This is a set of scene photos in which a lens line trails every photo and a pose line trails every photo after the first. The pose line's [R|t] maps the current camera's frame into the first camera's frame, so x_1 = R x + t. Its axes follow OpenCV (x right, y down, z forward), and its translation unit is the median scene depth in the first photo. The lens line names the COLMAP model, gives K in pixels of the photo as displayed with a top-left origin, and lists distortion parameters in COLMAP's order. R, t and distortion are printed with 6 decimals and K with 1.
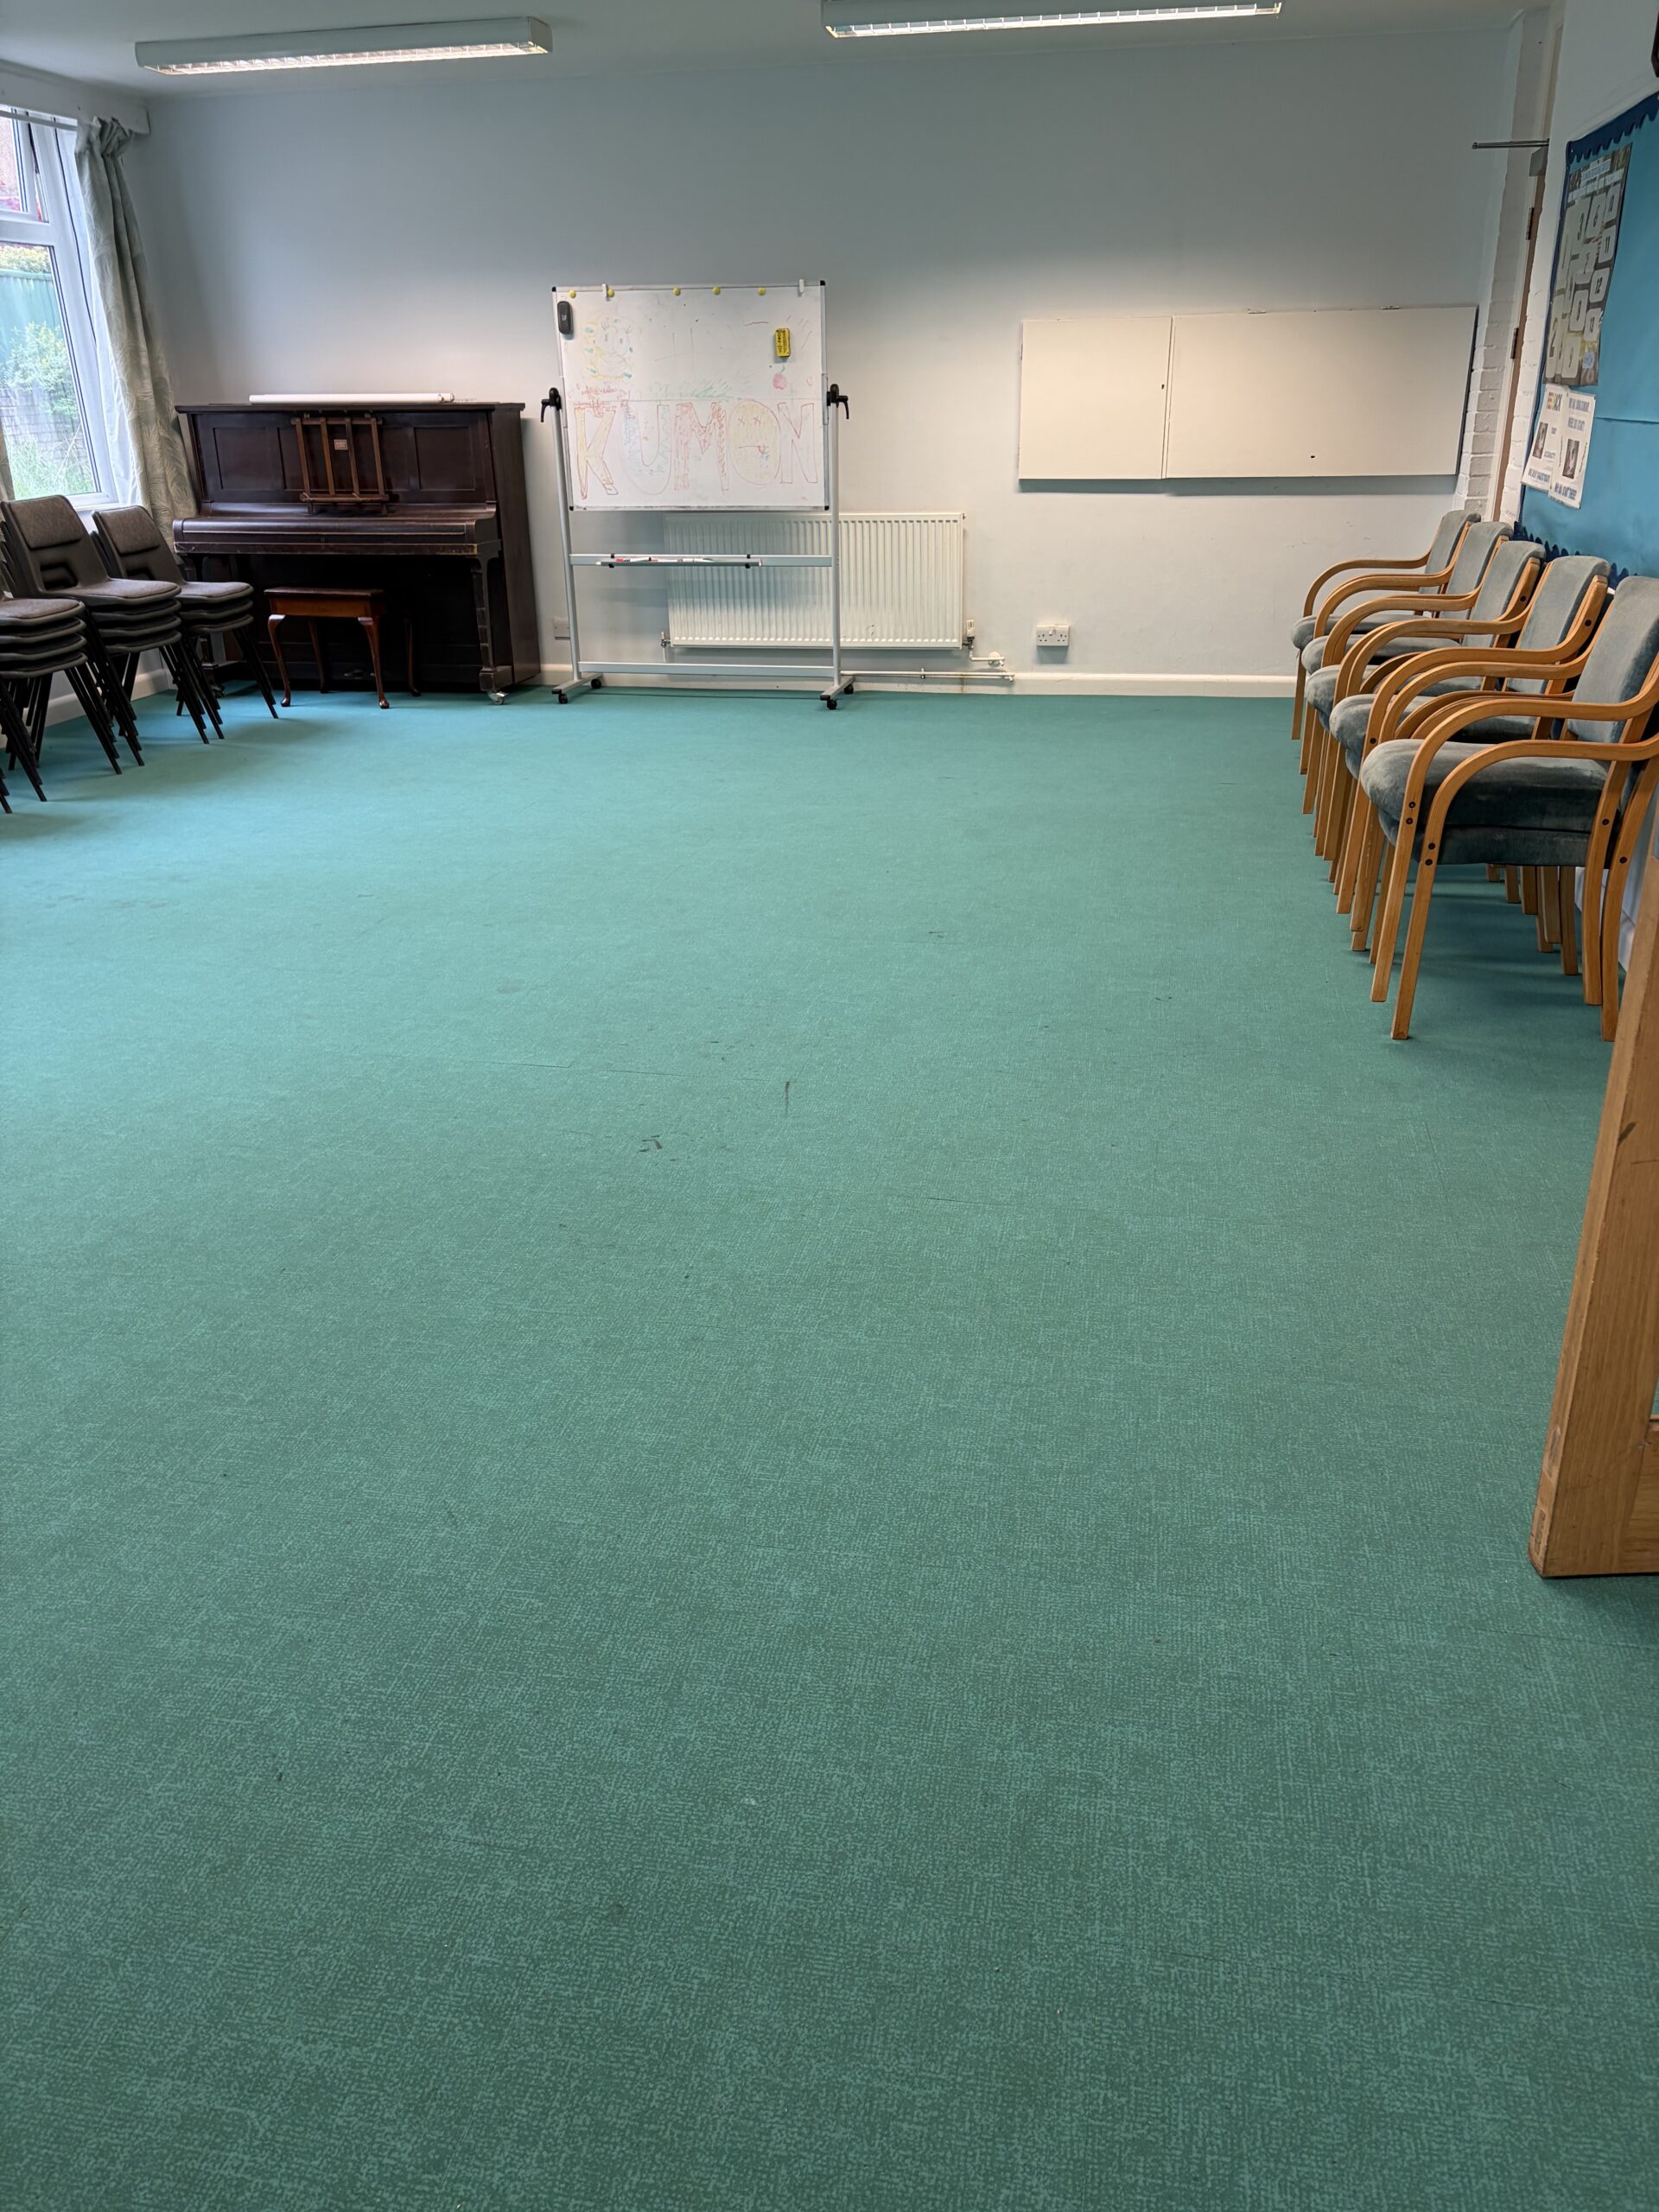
lens RADIAL K [[1680.5, 0, 829.5], [0, 1680.5, 1106.0], [0, 0, 1]] dist [0.031441, -0.003256]
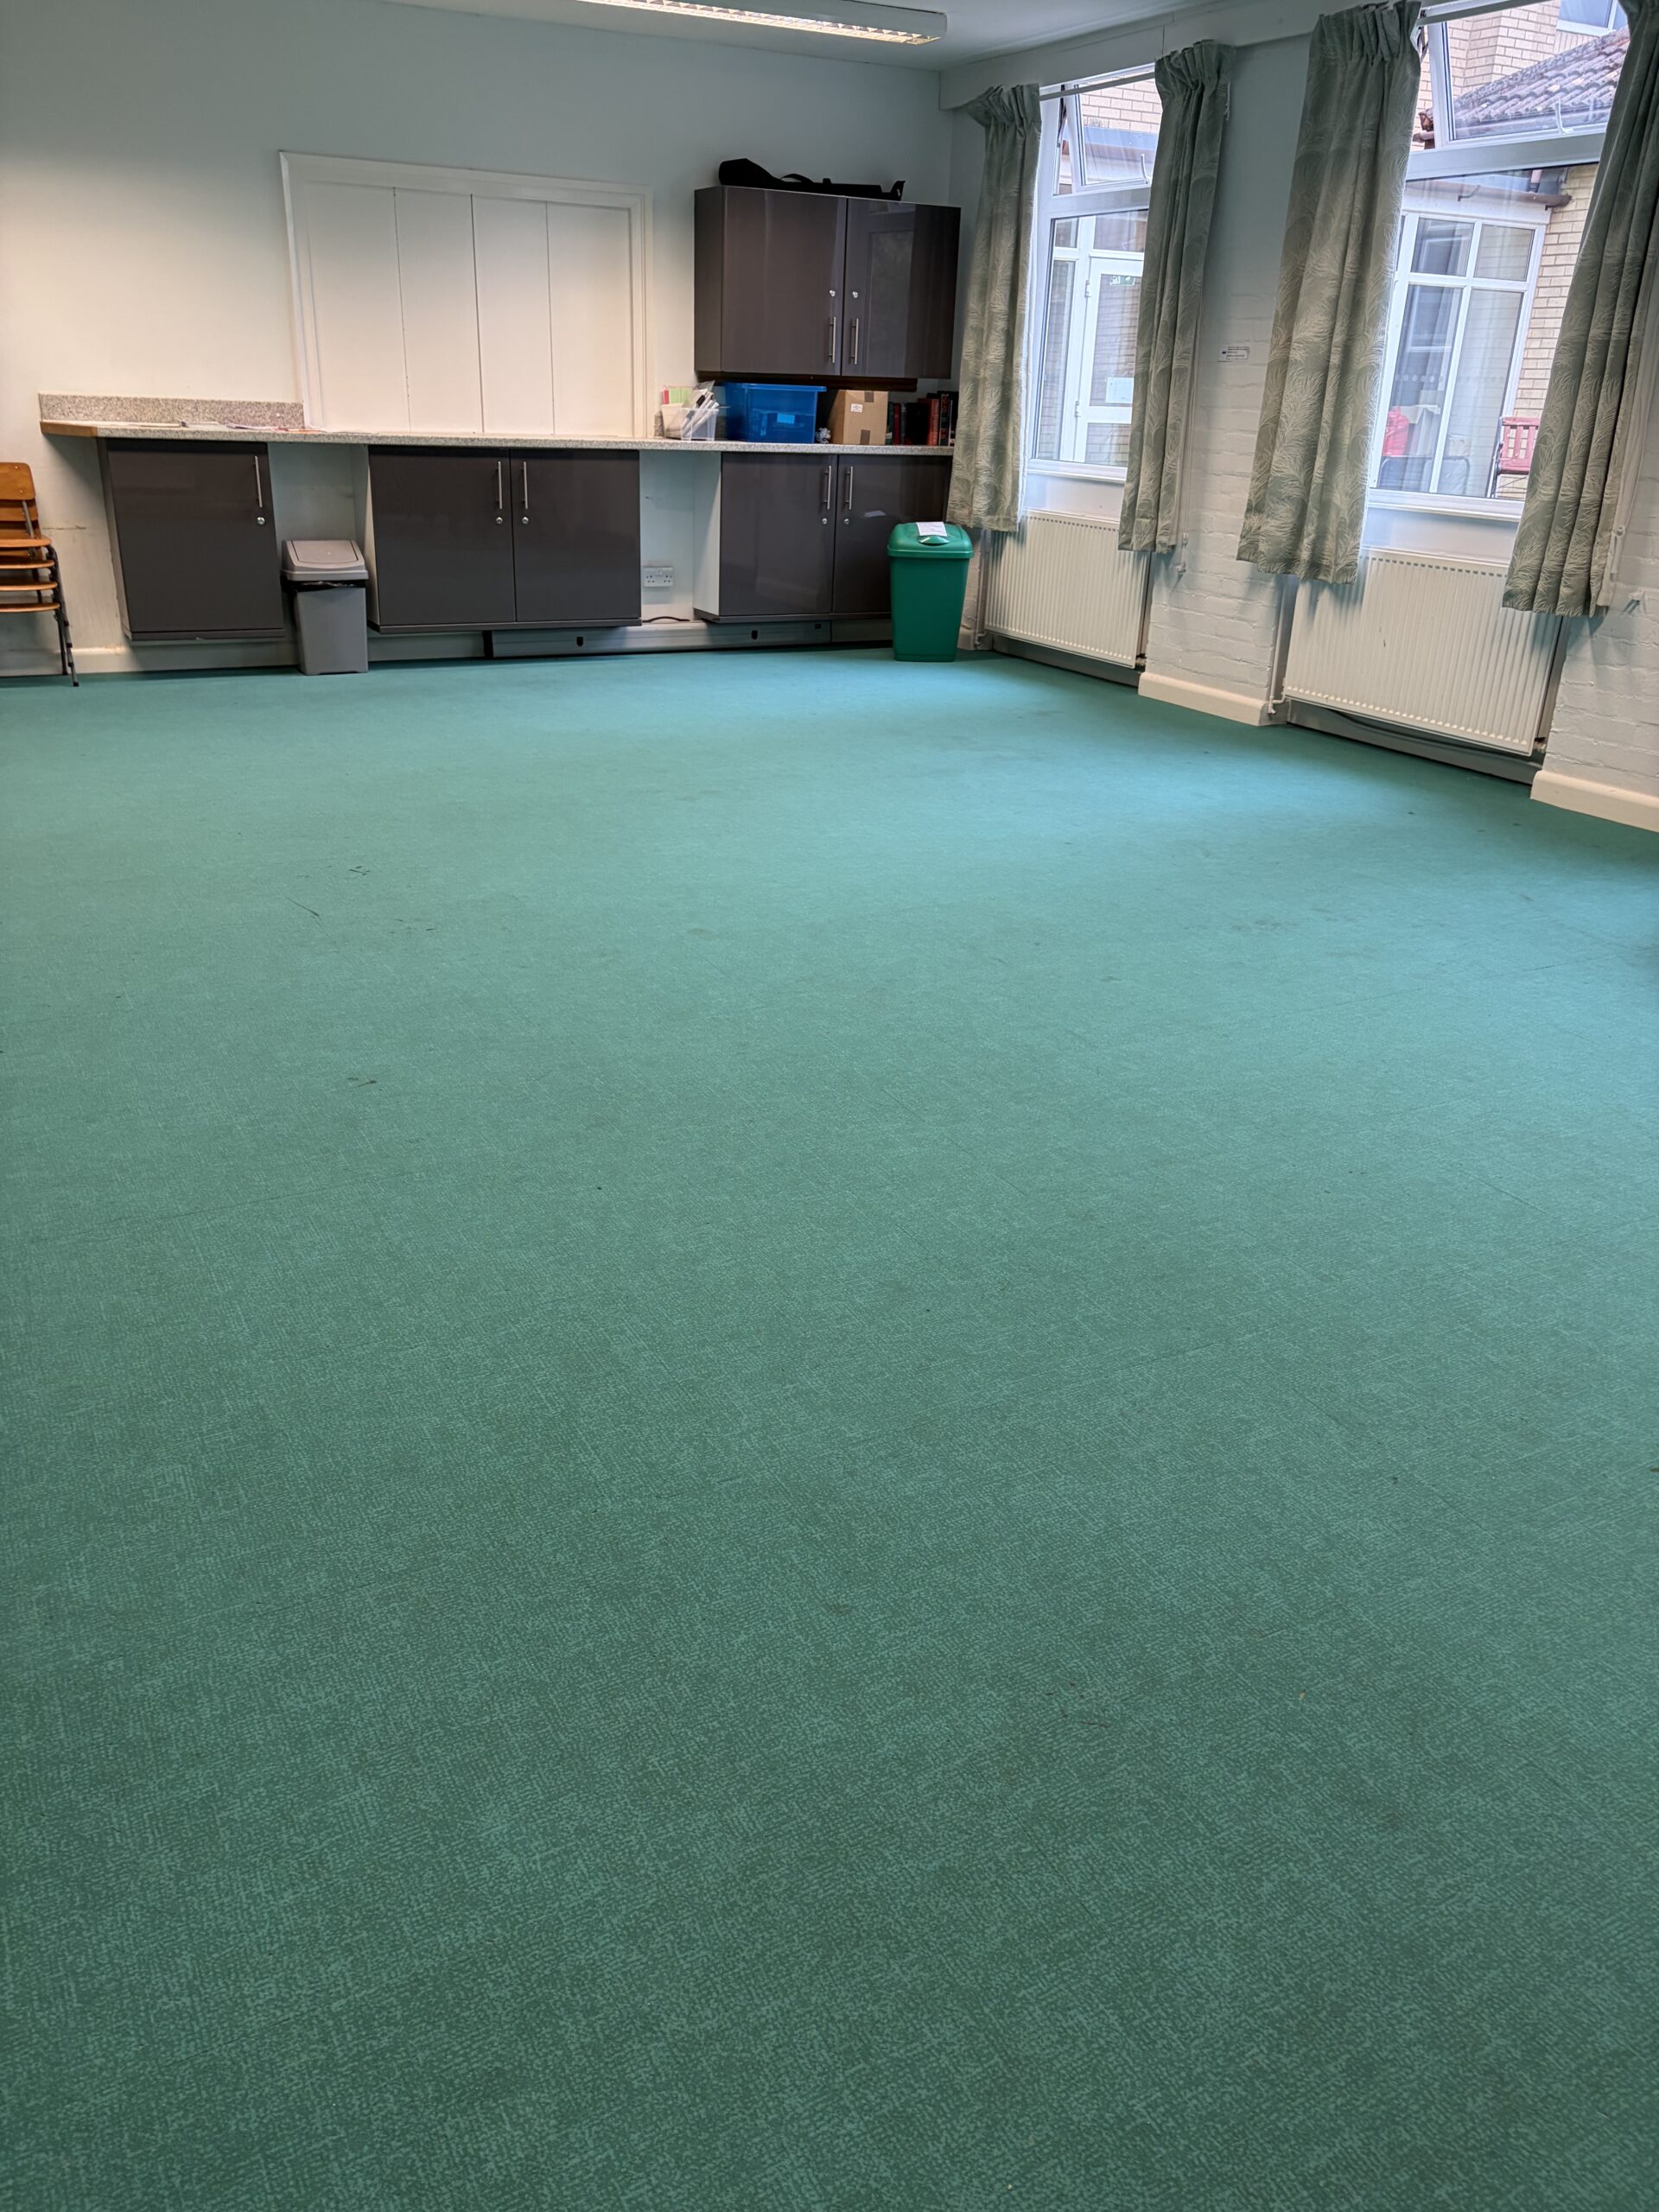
lens RADIAL K [[1680.5, 0, 829.5], [0, 1680.5, 1106.0], [0, 0, 1]] dist [0.031441, -0.003256]
pose [[-0.770358, 0.242014, -0.589897, 0.378782], [-0.266345, 0.718440, 0.642576, -0.684738], [0.579318, 0.652129, -0.488997, 1.670714]]
